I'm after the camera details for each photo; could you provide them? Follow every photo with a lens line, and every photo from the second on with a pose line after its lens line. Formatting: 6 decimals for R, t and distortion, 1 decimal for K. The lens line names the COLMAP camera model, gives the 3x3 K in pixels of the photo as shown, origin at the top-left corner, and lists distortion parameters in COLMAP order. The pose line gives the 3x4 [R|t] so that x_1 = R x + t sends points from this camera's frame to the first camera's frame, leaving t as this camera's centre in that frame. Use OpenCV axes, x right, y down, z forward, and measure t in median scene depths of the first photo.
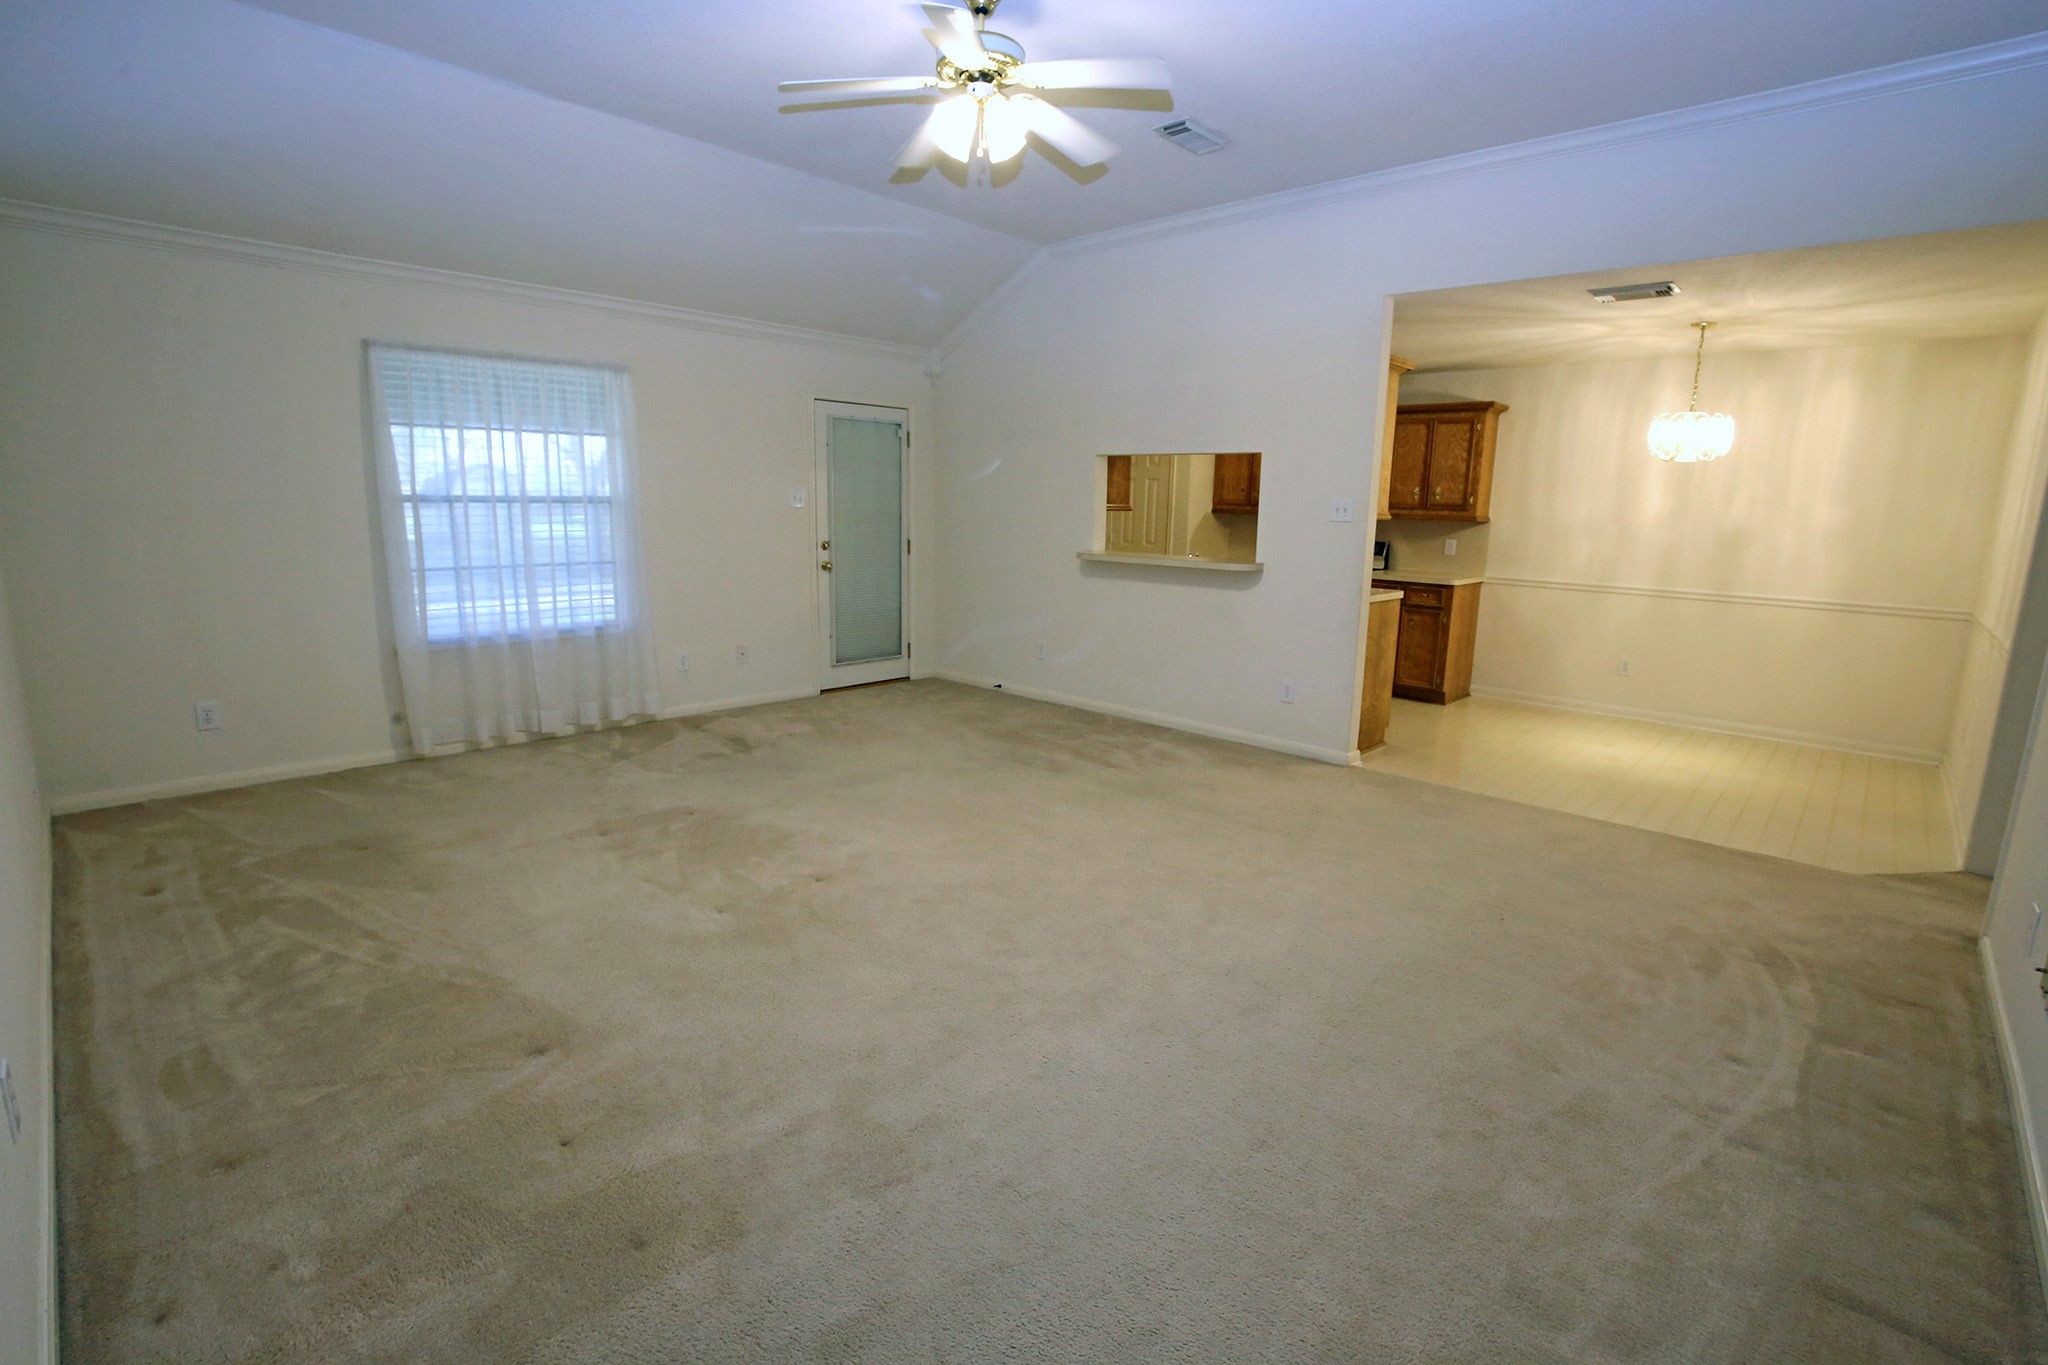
lens RADIAL K [[928.3, 0, 1028.0], [0, 928.3, 680.7], [0, 0, 1]] dist [-0.042201, 0.007635]
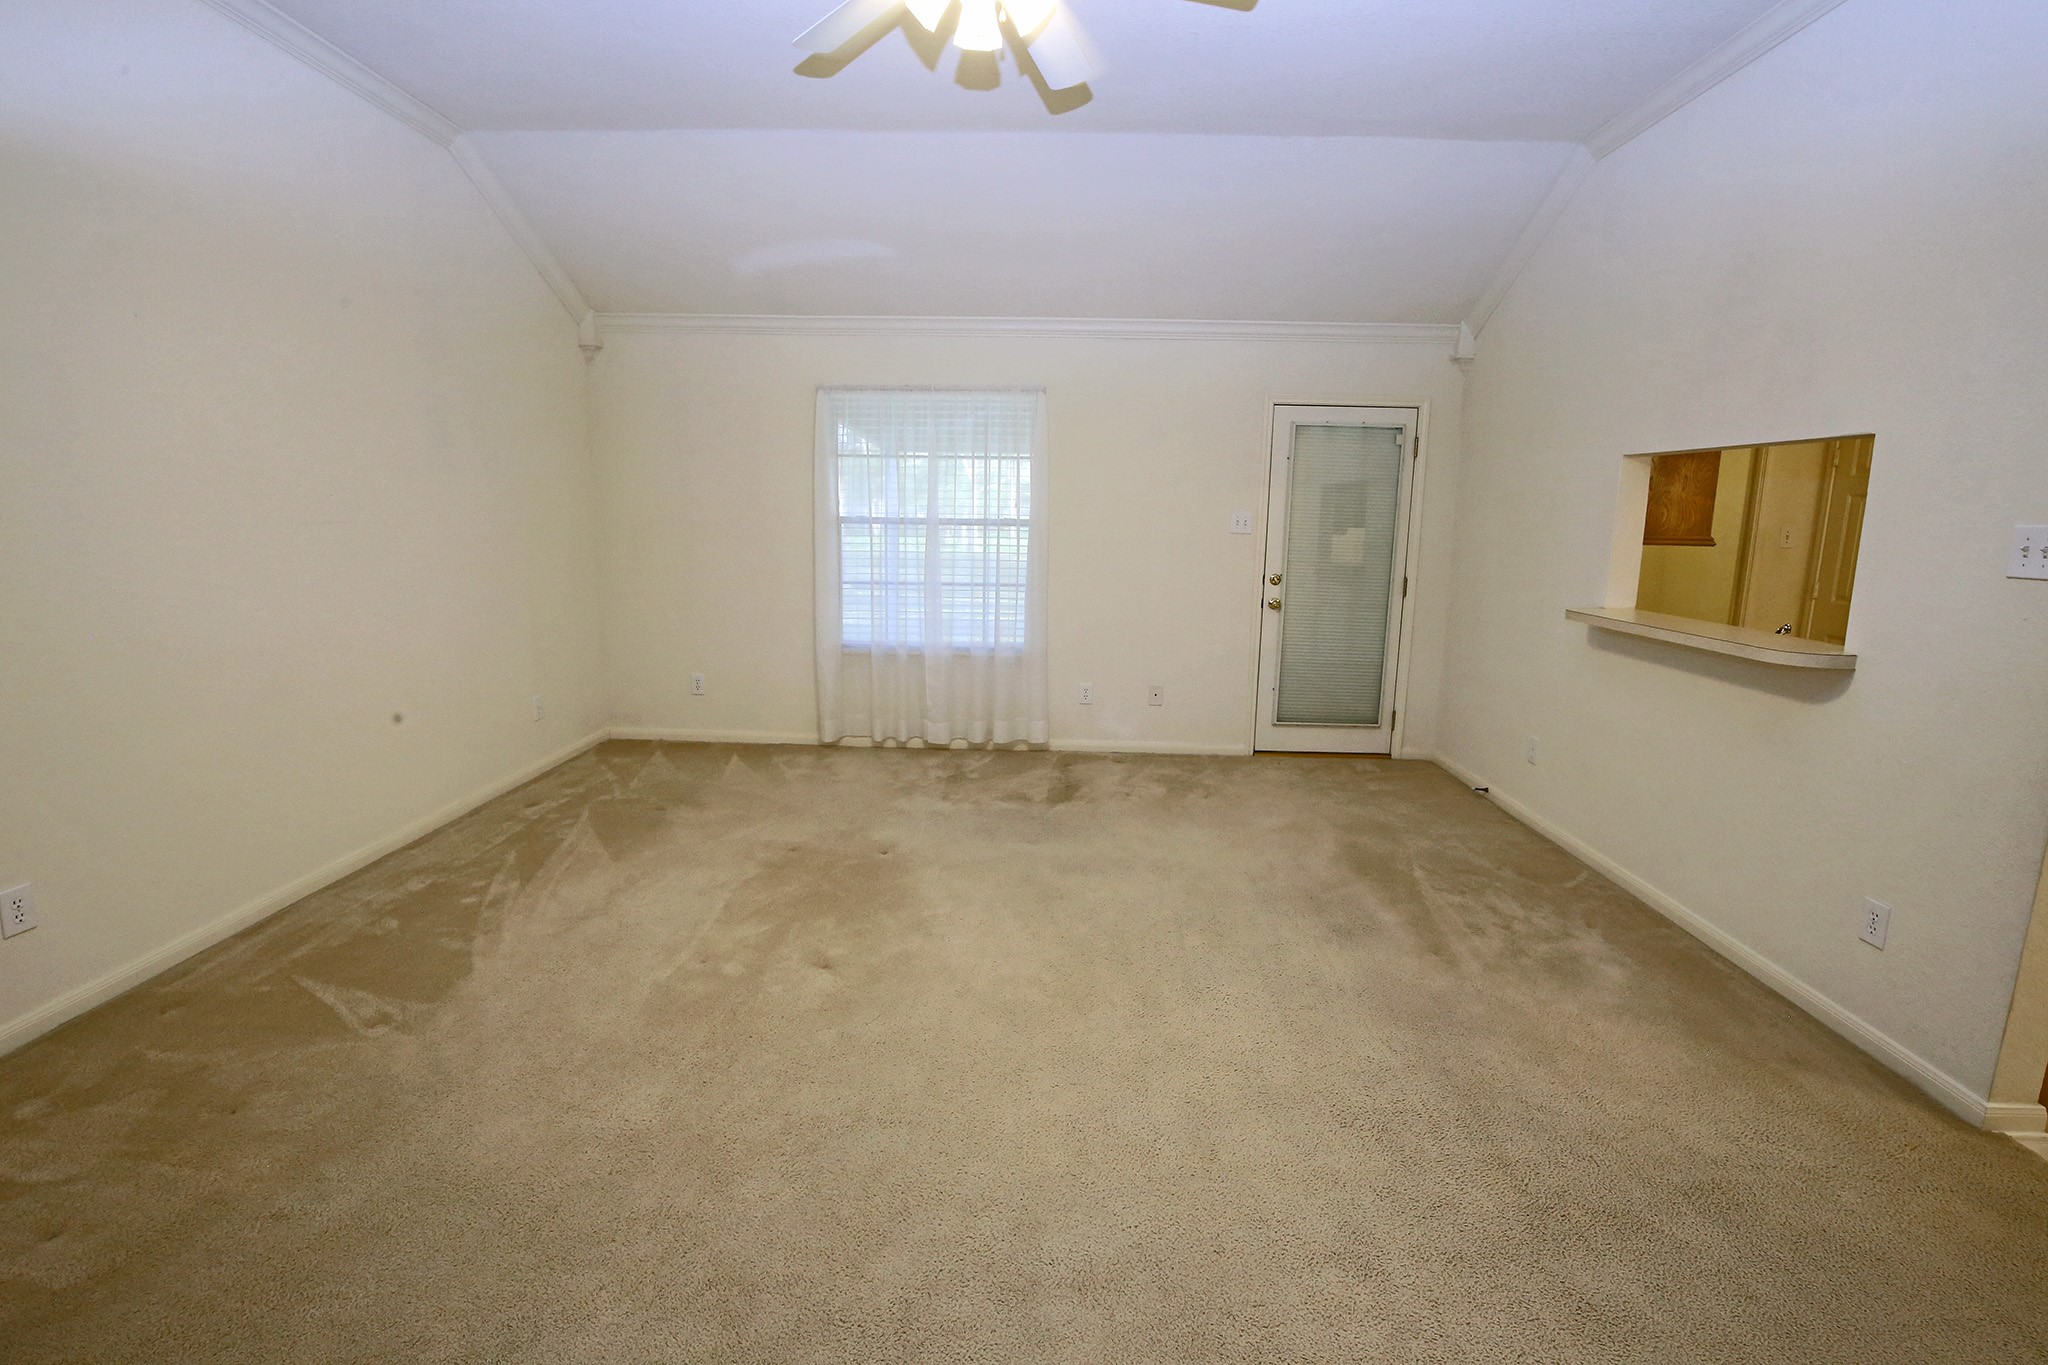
lens RADIAL K [[928.3, 0, 1028.0], [0, 928.3, 680.7], [0, 0, 1]] dist [-0.042201, 0.007635]
pose [[0.664617, 0.123076, -0.736978, 0.309244], [-0.145224, 0.988809, 0.034168, -0.063504], [0.732935, 0.084318, 0.675053, 0.343734]]
